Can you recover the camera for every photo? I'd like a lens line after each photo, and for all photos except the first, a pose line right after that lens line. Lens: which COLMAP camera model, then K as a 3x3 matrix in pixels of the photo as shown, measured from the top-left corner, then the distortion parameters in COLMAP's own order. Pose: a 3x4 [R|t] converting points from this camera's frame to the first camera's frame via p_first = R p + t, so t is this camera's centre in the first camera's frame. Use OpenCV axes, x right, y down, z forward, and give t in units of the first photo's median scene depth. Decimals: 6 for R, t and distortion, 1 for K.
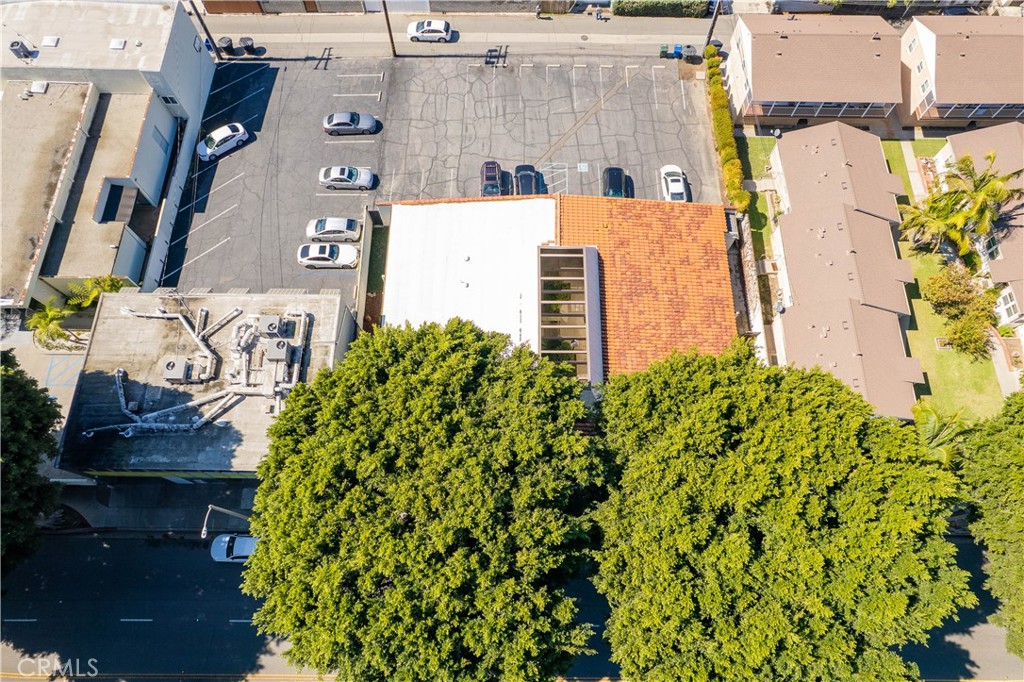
lens RADIAL K [[652.0, 0, 519.1], [0, 652.0, 341.9], [0, 0, 1]] dist [-0.009725, 0.000357]
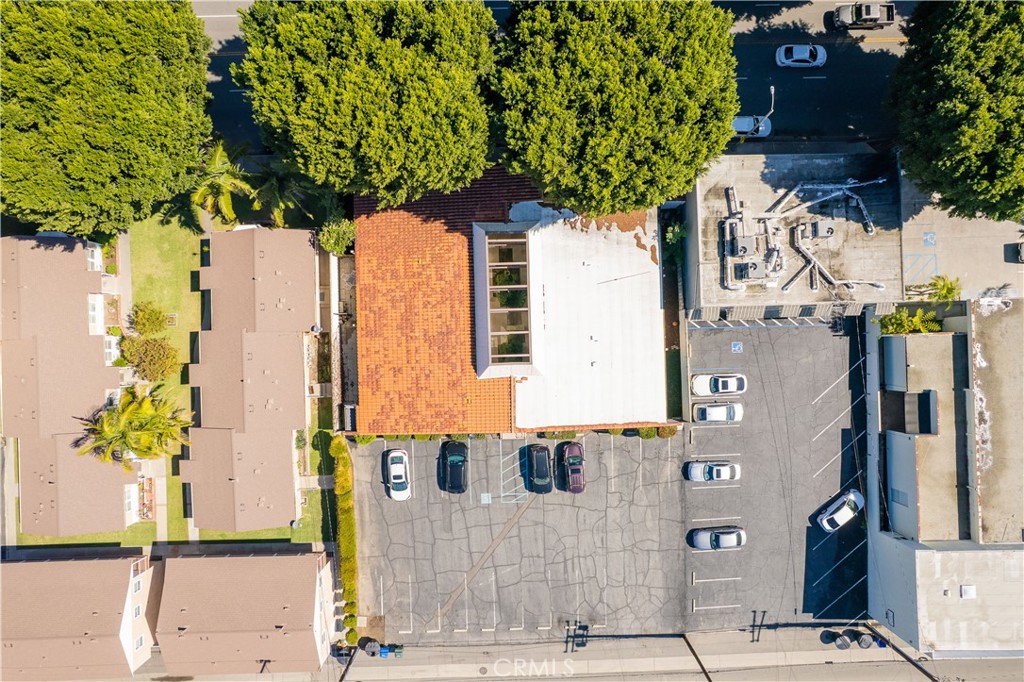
lens RADIAL K [[652.0, 0, 518.0], [0, 652.0, 341.0], [0, 0, 1]] dist [-0.009725, 0.000357]
pose [[-0.999347, 0.033458, -0.013669, 0.058475], [-0.036142, -0.926598, 0.374311, -0.464637], [-0.000142, 0.374561, 0.927202, -0.044839]]
